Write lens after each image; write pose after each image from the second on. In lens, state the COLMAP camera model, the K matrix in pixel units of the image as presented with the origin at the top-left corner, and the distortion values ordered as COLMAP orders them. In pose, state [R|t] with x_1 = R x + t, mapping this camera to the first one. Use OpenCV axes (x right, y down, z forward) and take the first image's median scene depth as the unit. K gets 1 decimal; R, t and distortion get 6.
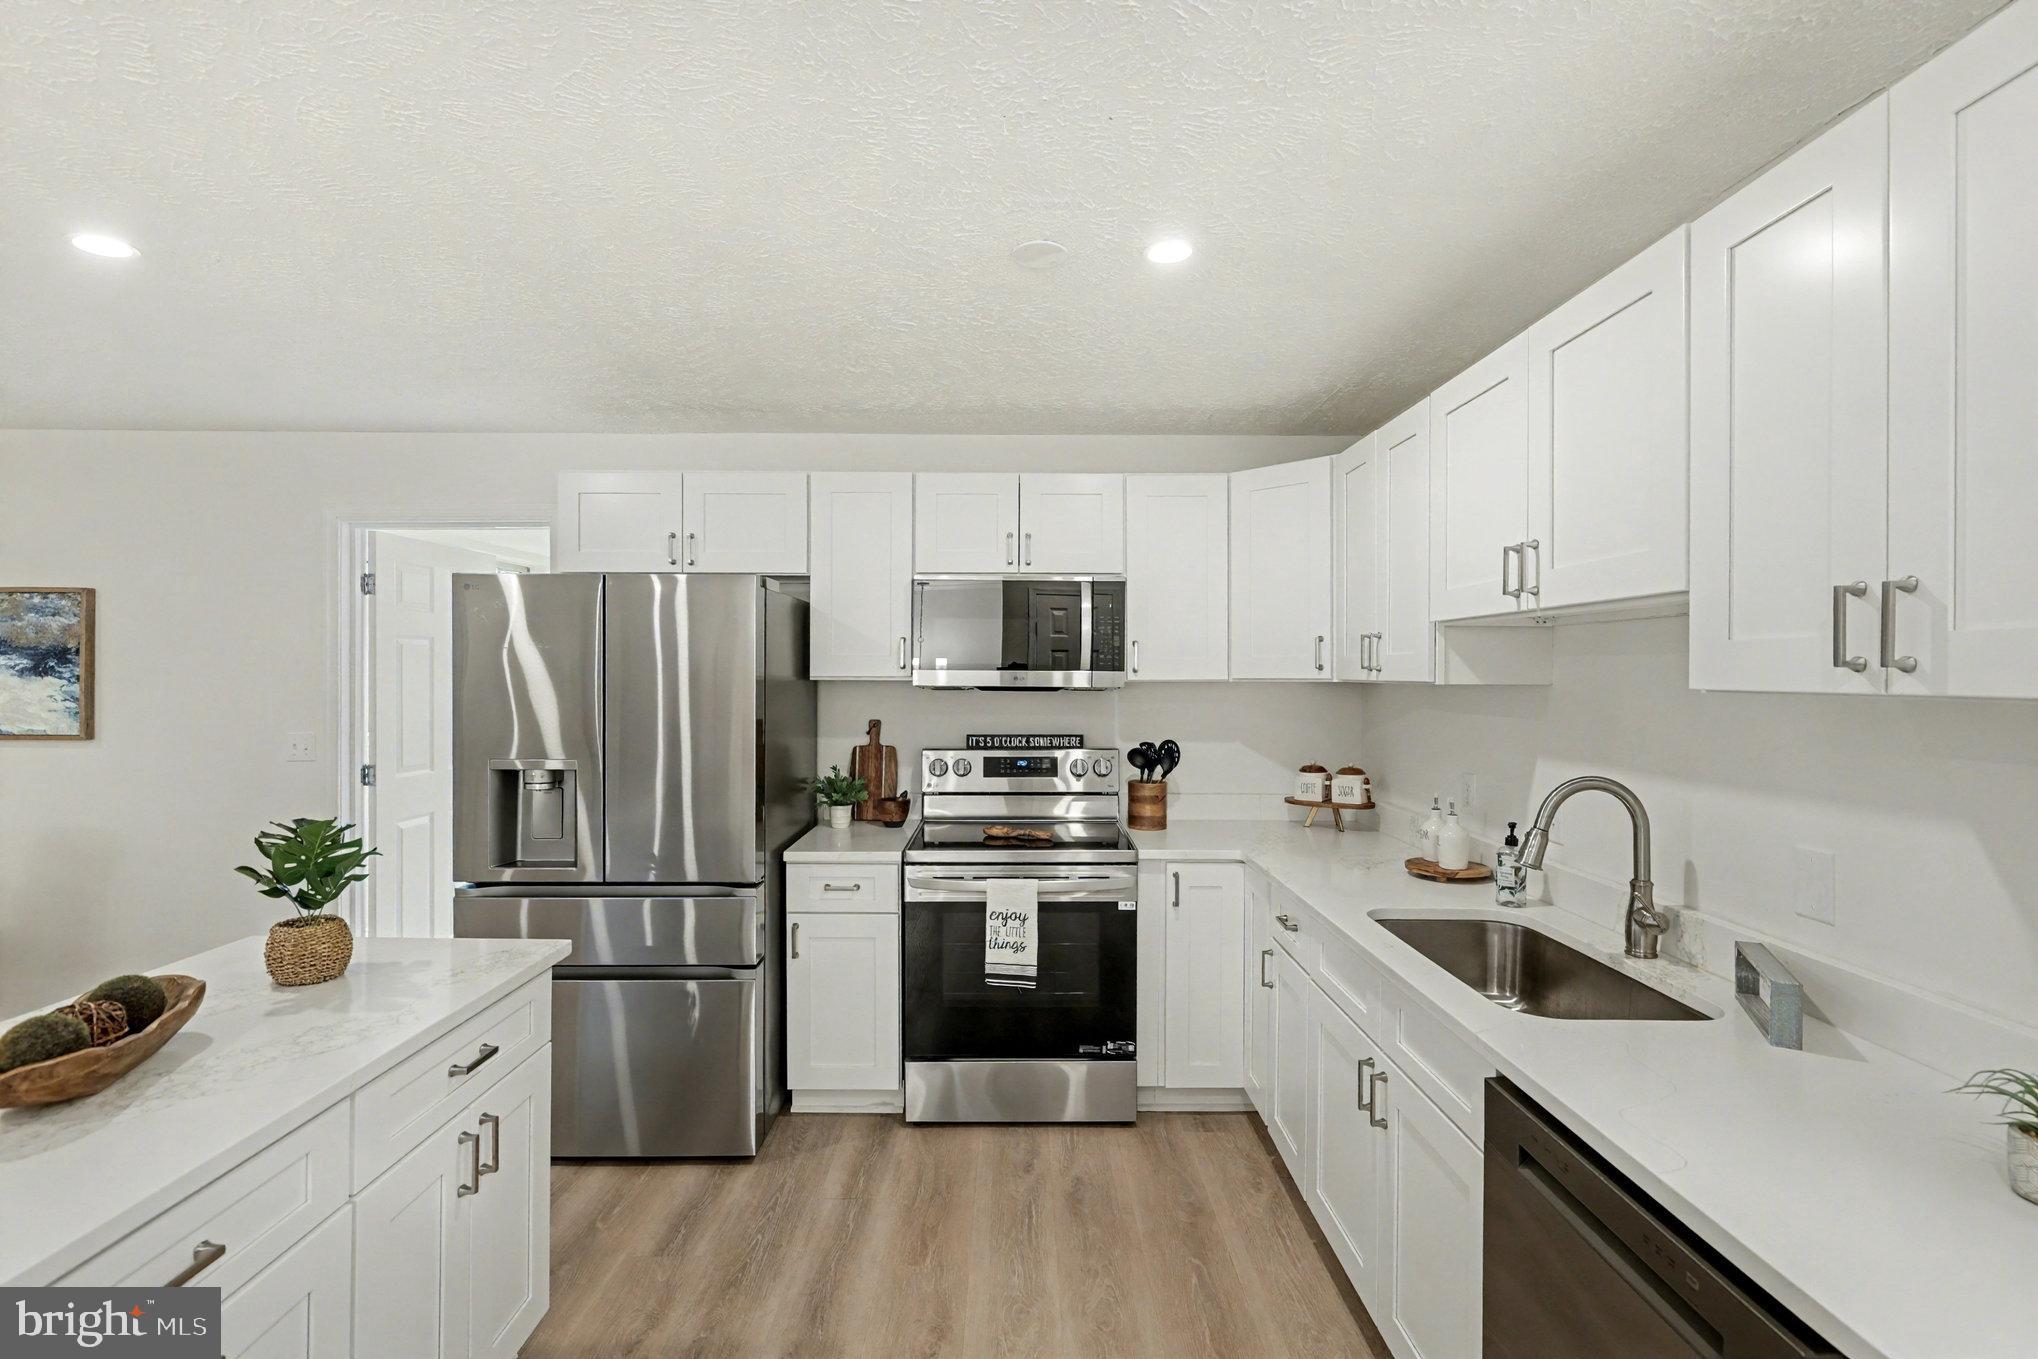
lens RADIAL K [[915.8, 0, 1016.3], [0, 915.8, 678.3], [0, 0, 1]] dist [-0.000360, 0.001427]
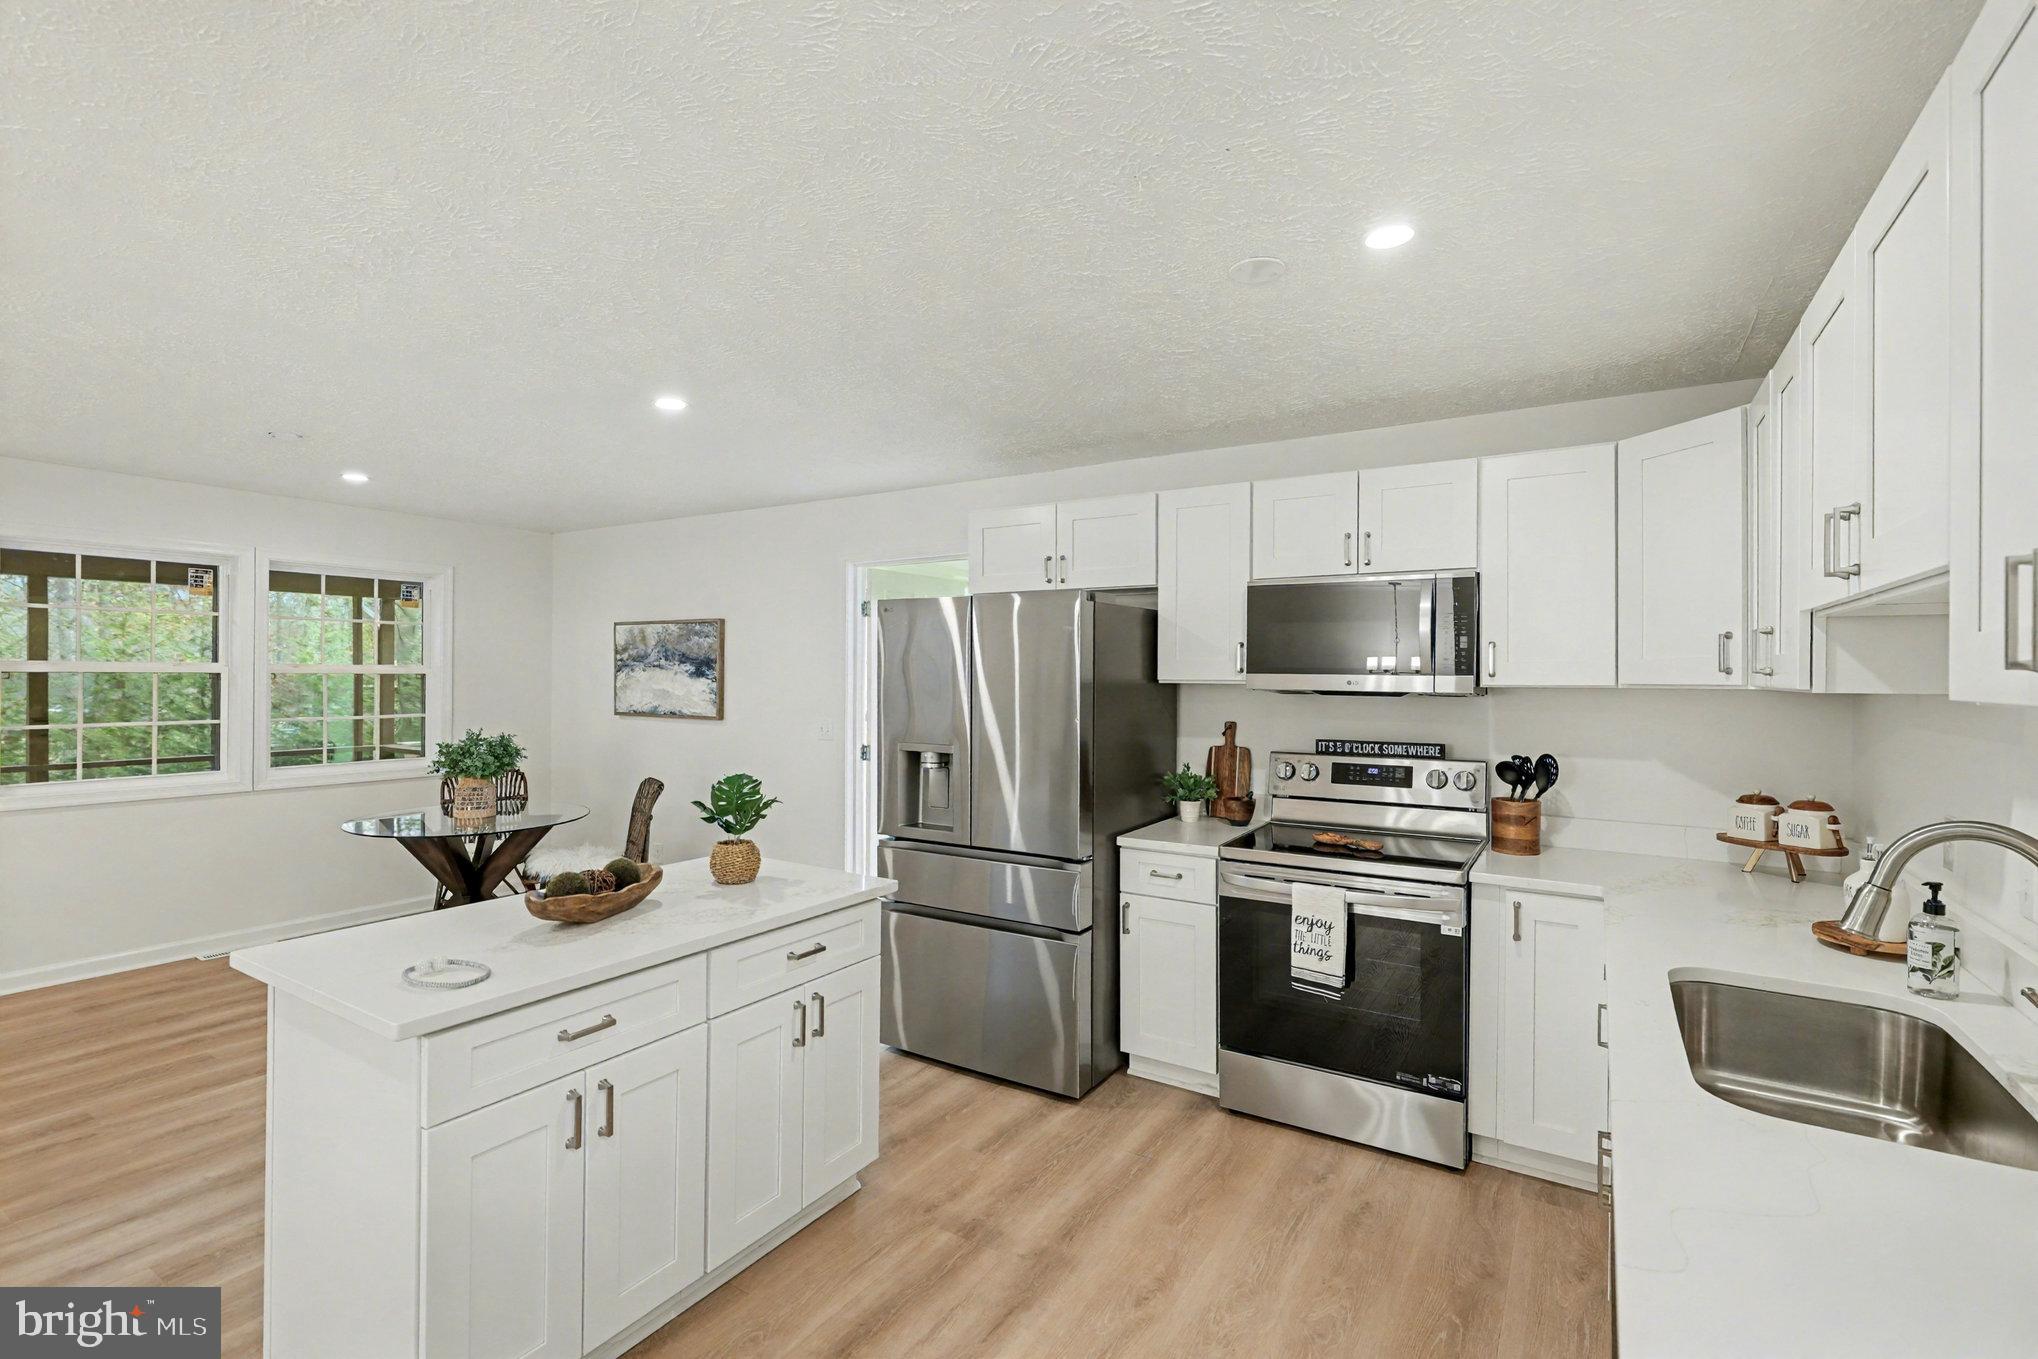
lens RADIAL K [[915.8, 0, 1025.4], [0, 915.8, 680.0], [0, 0, 1]] dist [-0.000360, 0.001427]
pose [[0.847255, 0.004388, -0.531168, 0.245027], [-0.005933, 0.999982, -0.001204, 0.000726], [0.531153, 0.004171, 0.847266, -0.004851]]
